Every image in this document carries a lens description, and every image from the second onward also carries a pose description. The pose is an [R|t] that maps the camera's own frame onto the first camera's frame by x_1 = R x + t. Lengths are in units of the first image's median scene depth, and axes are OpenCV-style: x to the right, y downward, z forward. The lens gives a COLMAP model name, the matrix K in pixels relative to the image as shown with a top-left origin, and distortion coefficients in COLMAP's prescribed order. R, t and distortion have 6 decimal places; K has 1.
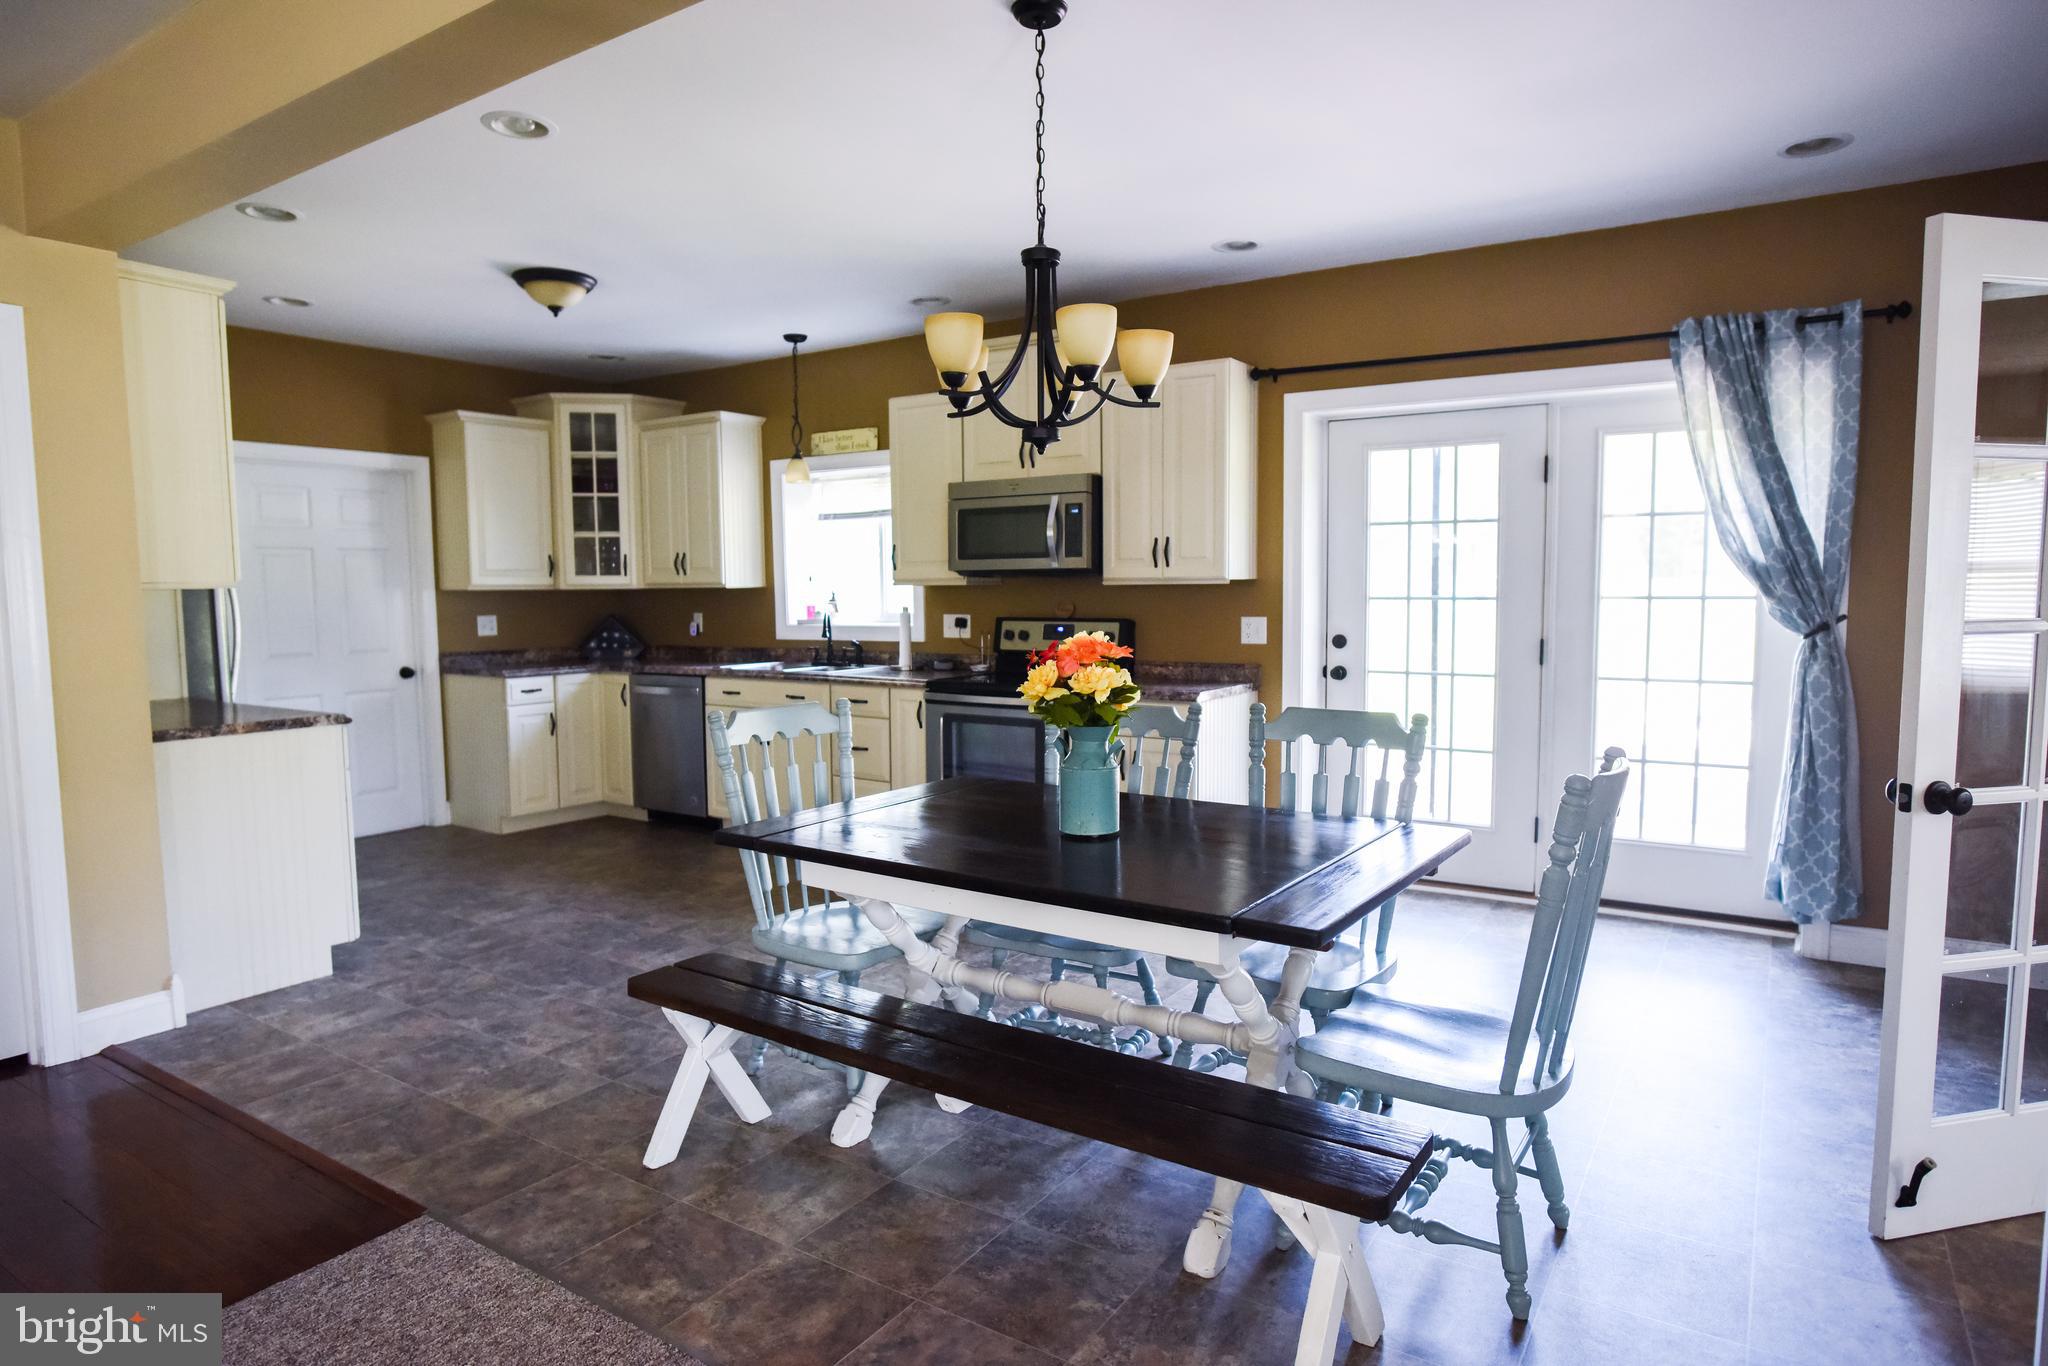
lens RADIAL K [[1178.2, 0, 1023.7], [0, 1178.2, 688.1], [0, 0, 1]] dist [-0.041076, 0.018102]
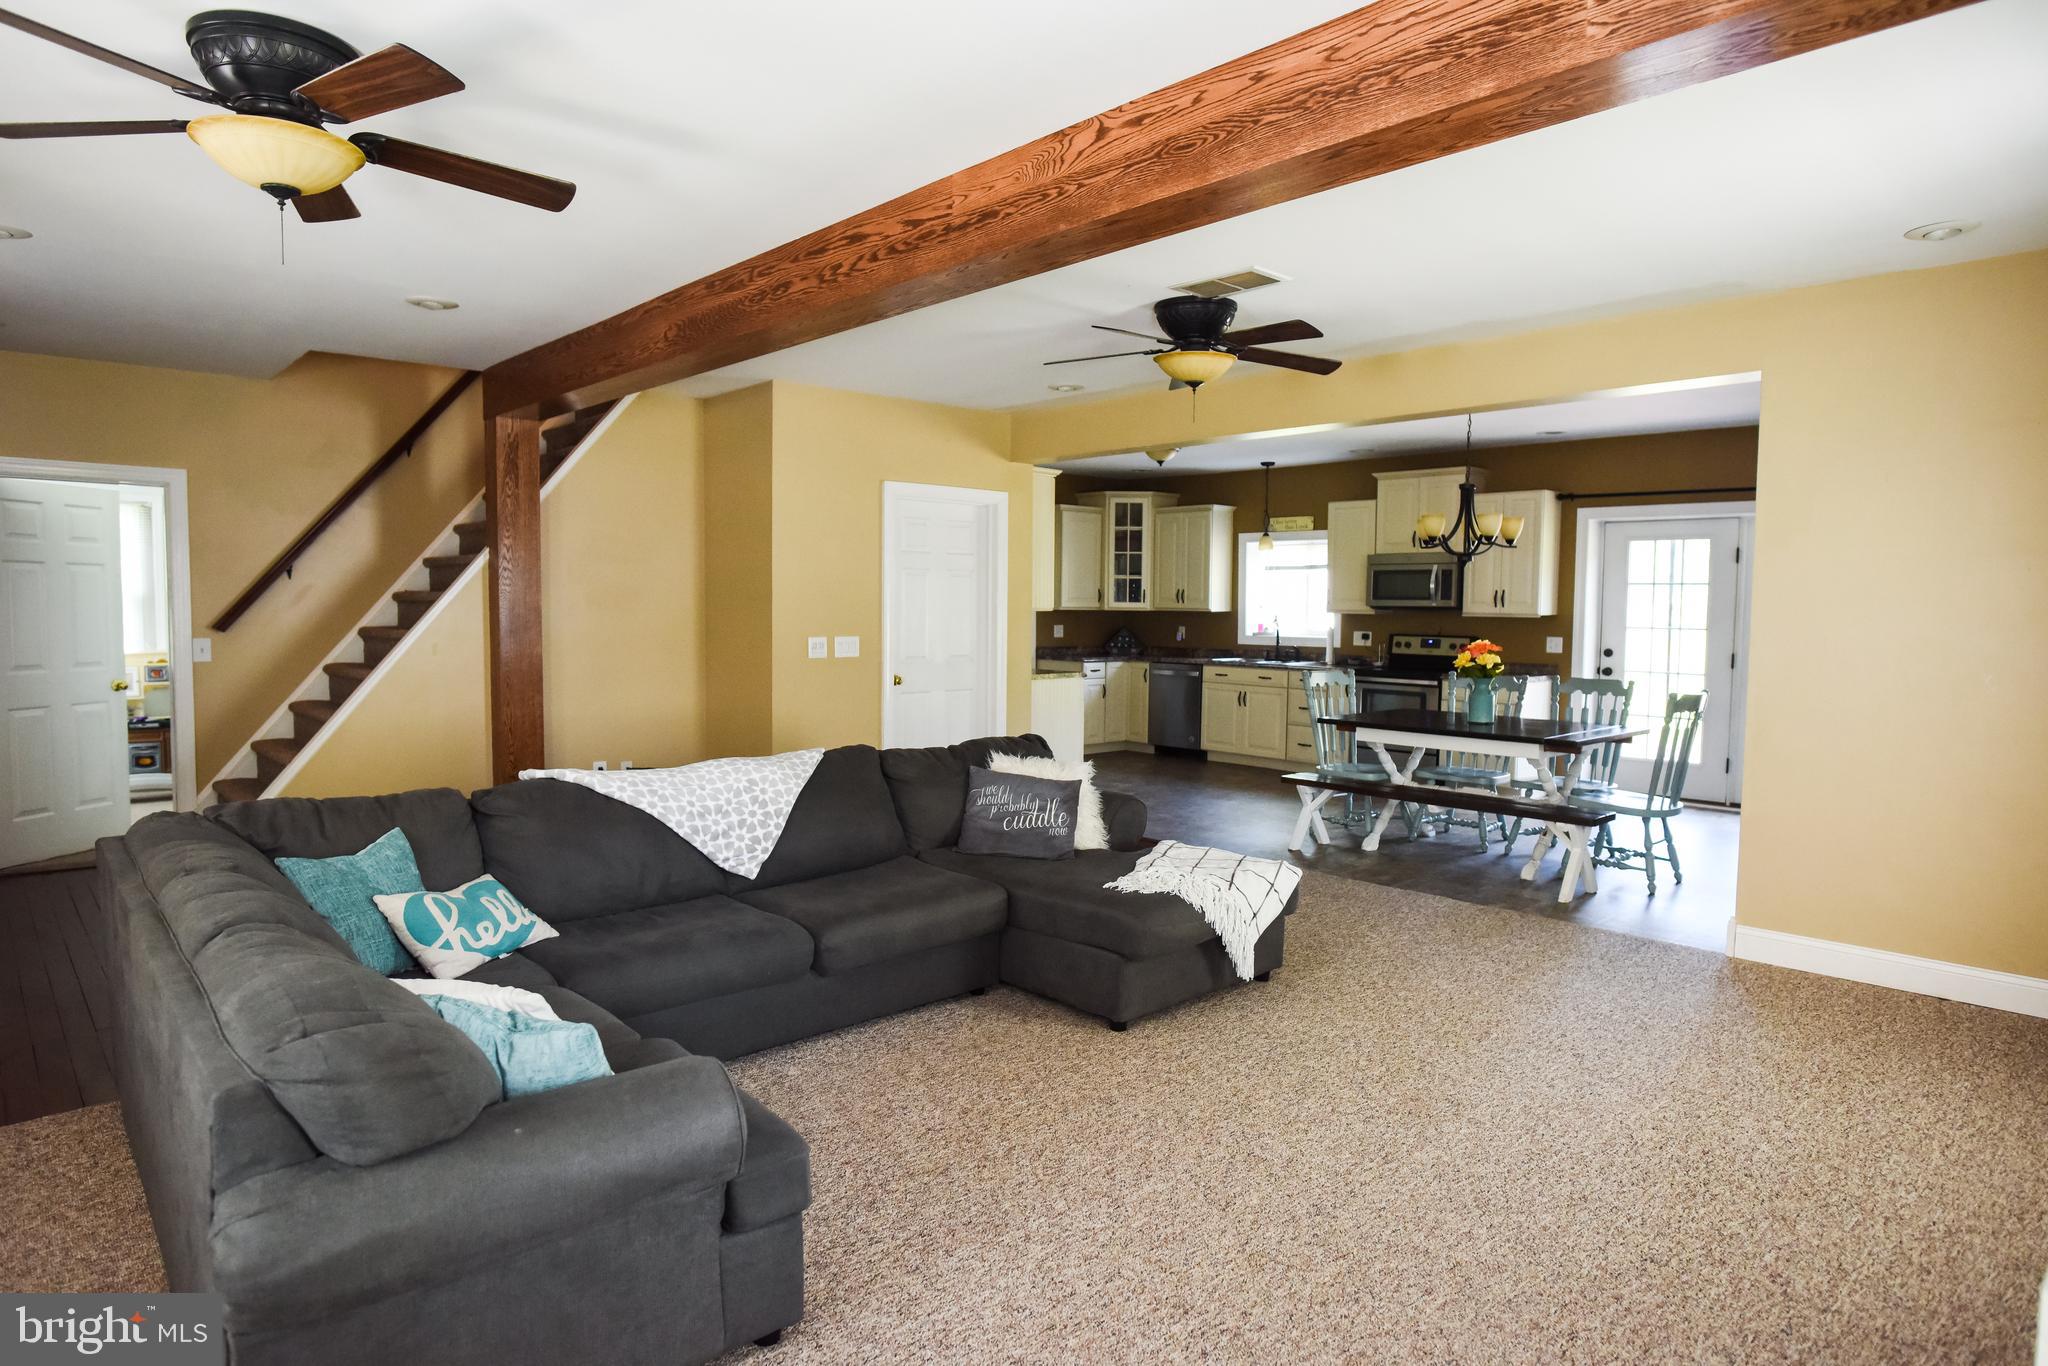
lens RADIAL K [[1178.2, 0, 1029.2], [0, 1178.2, 684.6], [0, 0, 1]] dist [-0.041076, 0.018102]
pose [[0.973861, 0.032954, -0.224741, -0.133332], [-0.036466, 0.999269, -0.011494, 0.045478], [0.224198, 0.019389, 0.974351, -0.671329]]
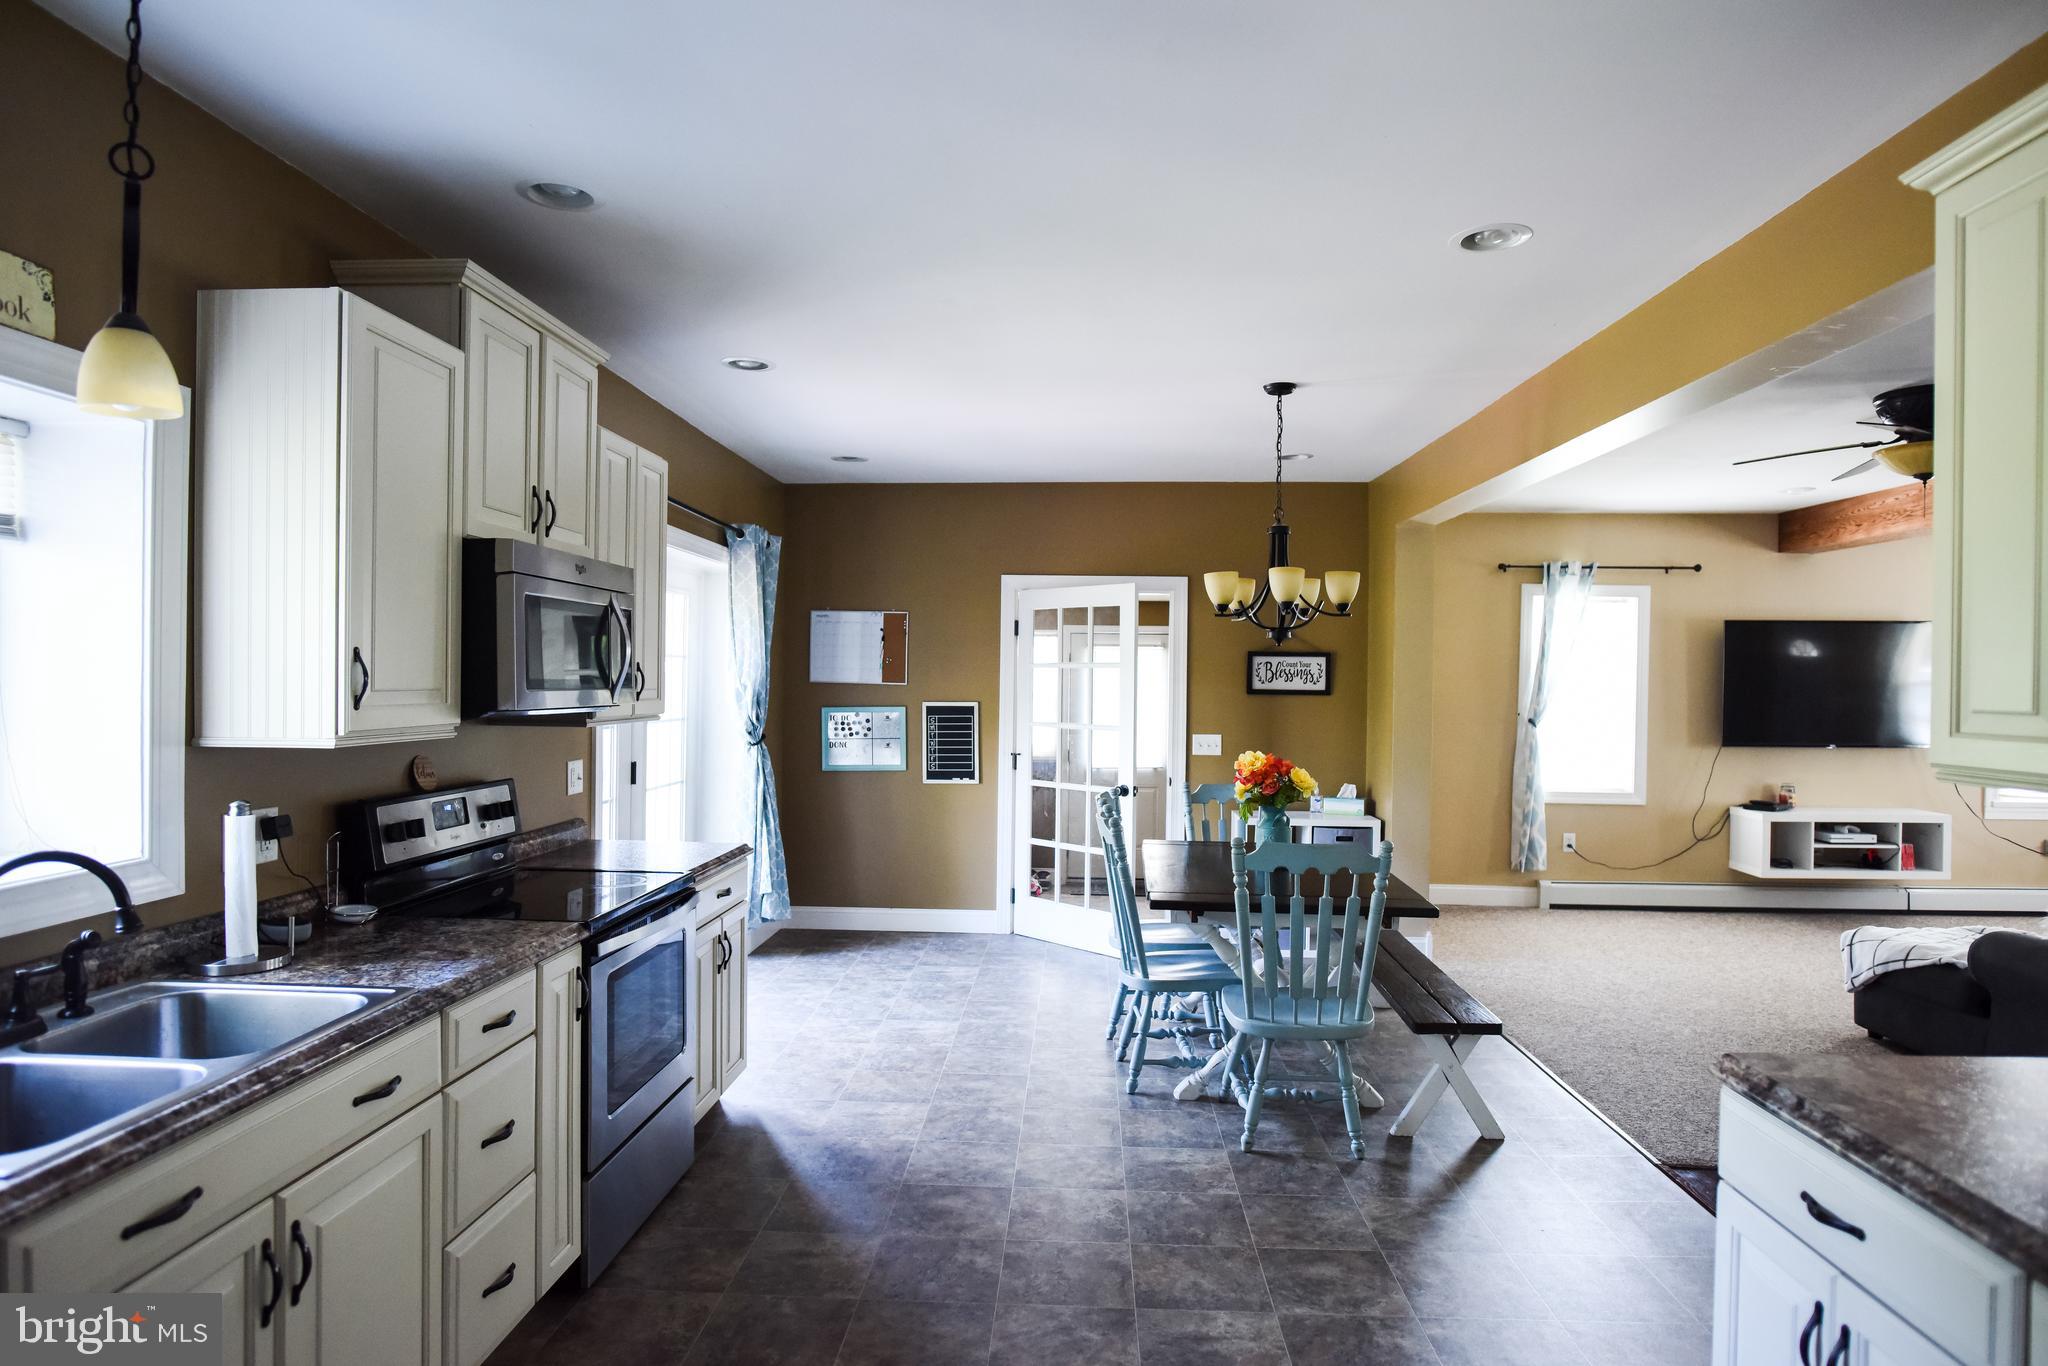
lens RADIAL K [[1178.2, 0, 1029.2], [0, 1178.2, 690.7], [0, 0, 1]] dist [-0.041076, 0.018102]
pose [[-0.511283, -0.005402, 0.859395, -0.533603], [0.065570, 0.996820, 0.045276, -0.101695], [-0.856907, 0.079500, -0.509303, 0.932982]]
